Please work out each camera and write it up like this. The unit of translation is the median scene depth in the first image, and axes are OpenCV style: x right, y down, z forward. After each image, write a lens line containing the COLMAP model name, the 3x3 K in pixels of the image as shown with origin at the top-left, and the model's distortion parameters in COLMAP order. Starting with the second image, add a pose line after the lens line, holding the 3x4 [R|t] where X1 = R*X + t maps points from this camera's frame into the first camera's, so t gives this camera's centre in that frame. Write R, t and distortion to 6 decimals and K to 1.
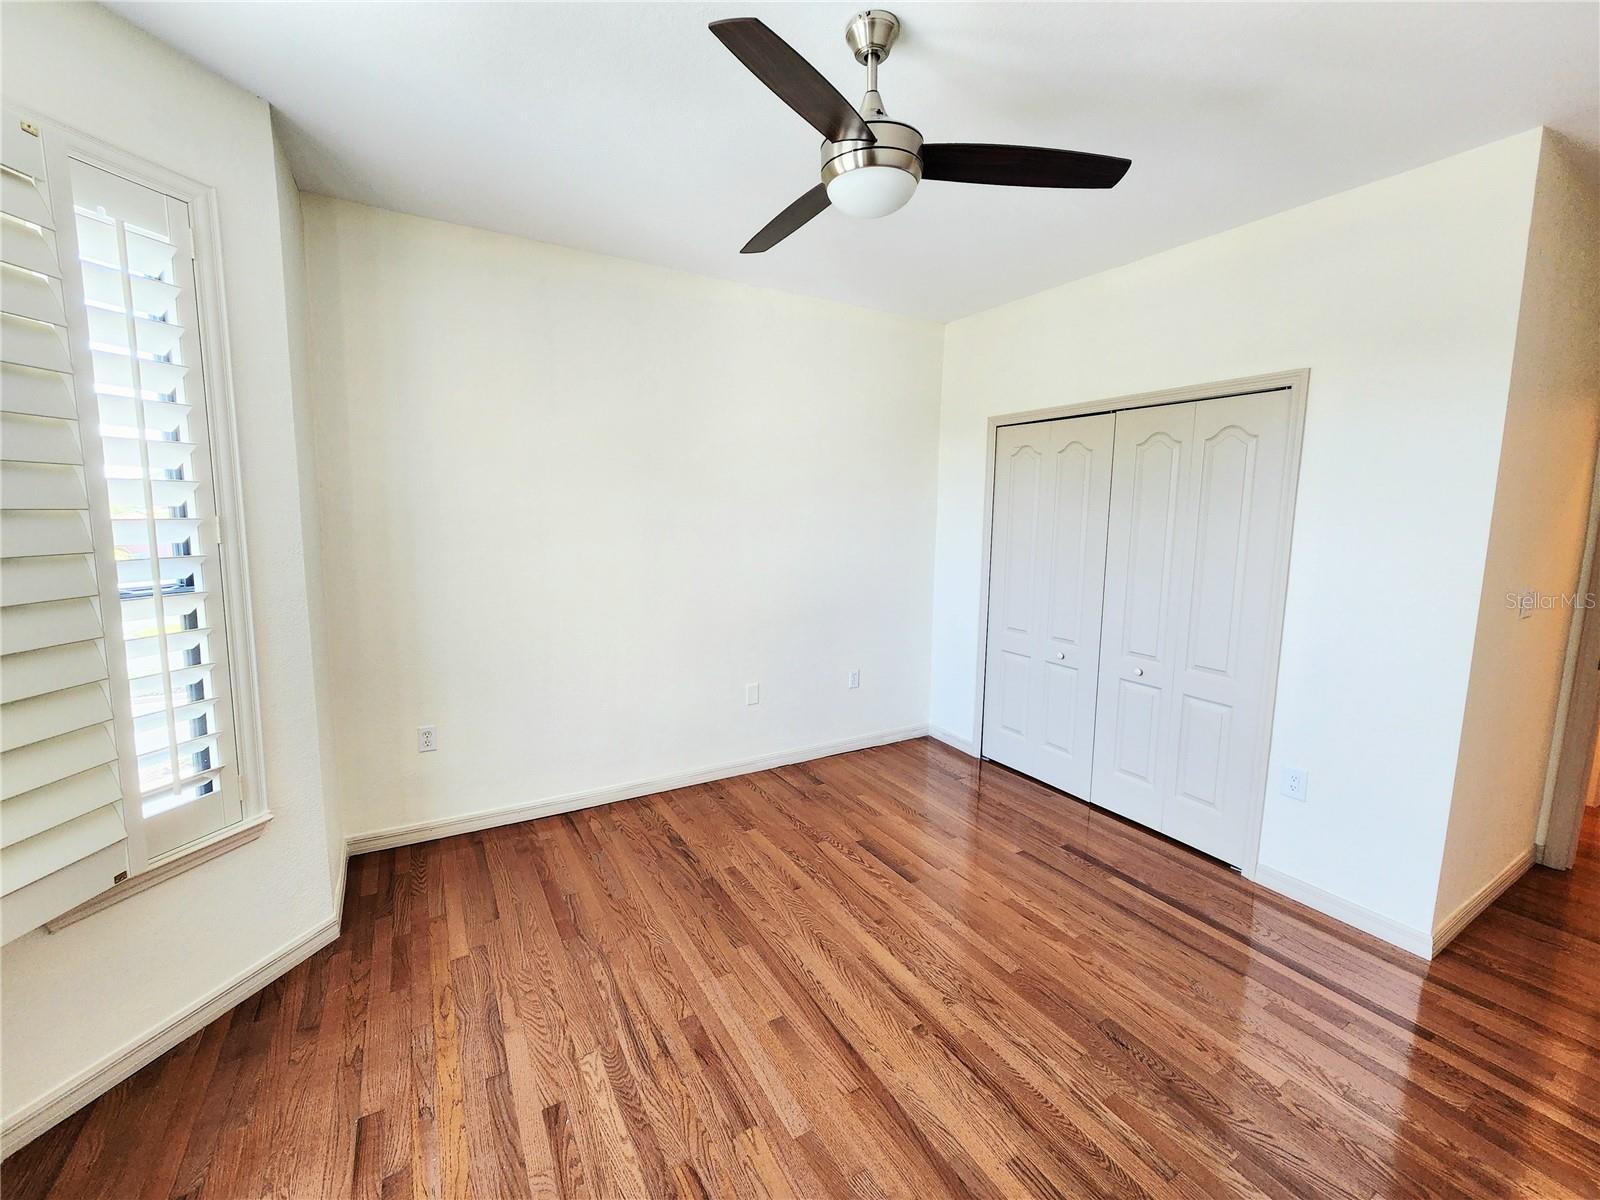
lens RADIAL K [[651.5, 0, 808.0], [0, 651.5, 595.9], [0, 0, 1]] dist [-0.001376, 0.000260]
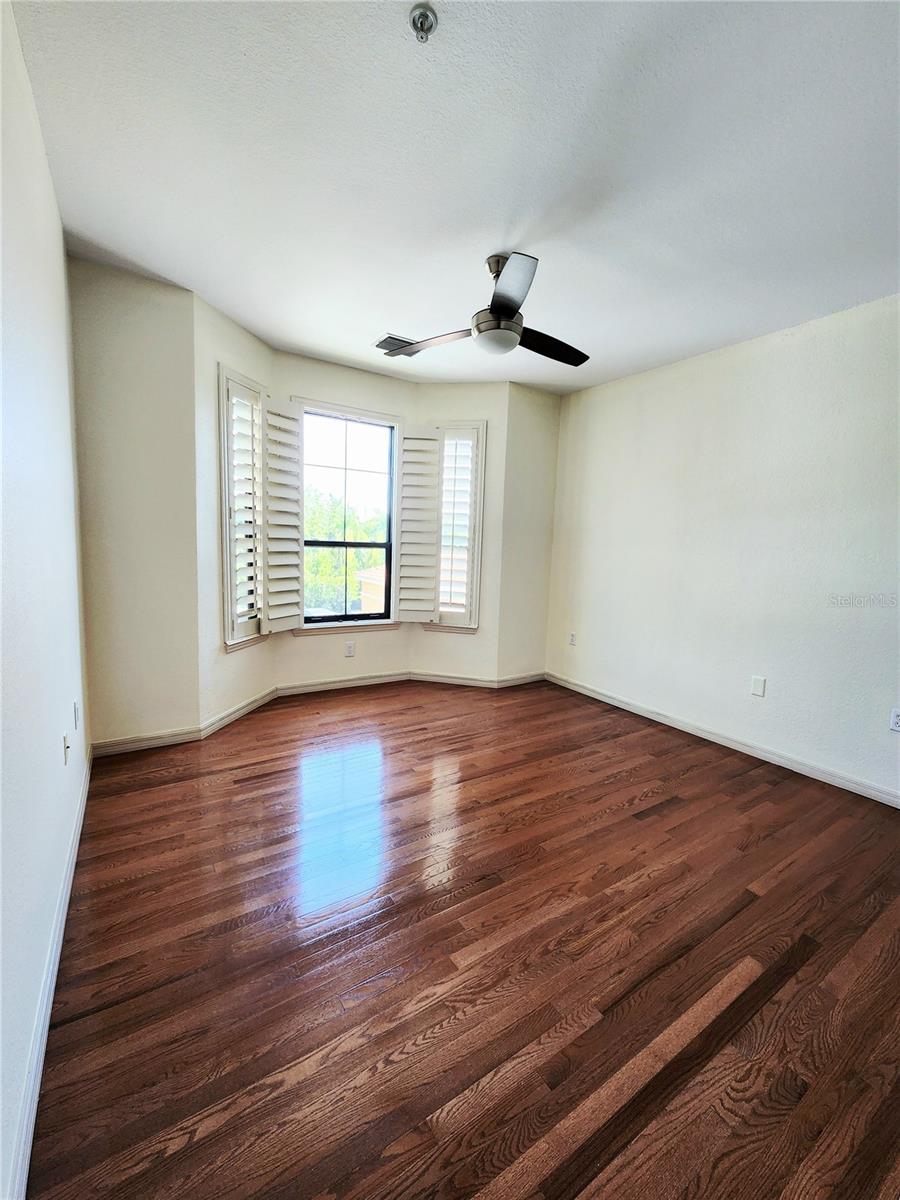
lens RADIAL K [[488.6, 0, 450.2], [0, 488.6, 606.7], [0, 0, 1]] dist [-0.001376, 0.000260]
pose [[0.042951, 0.122557, -0.991532, 1.083276], [-0.169370, 0.978976, 0.113668, 0.010318], [0.984616, 0.163054, 0.062805, 0.585273]]
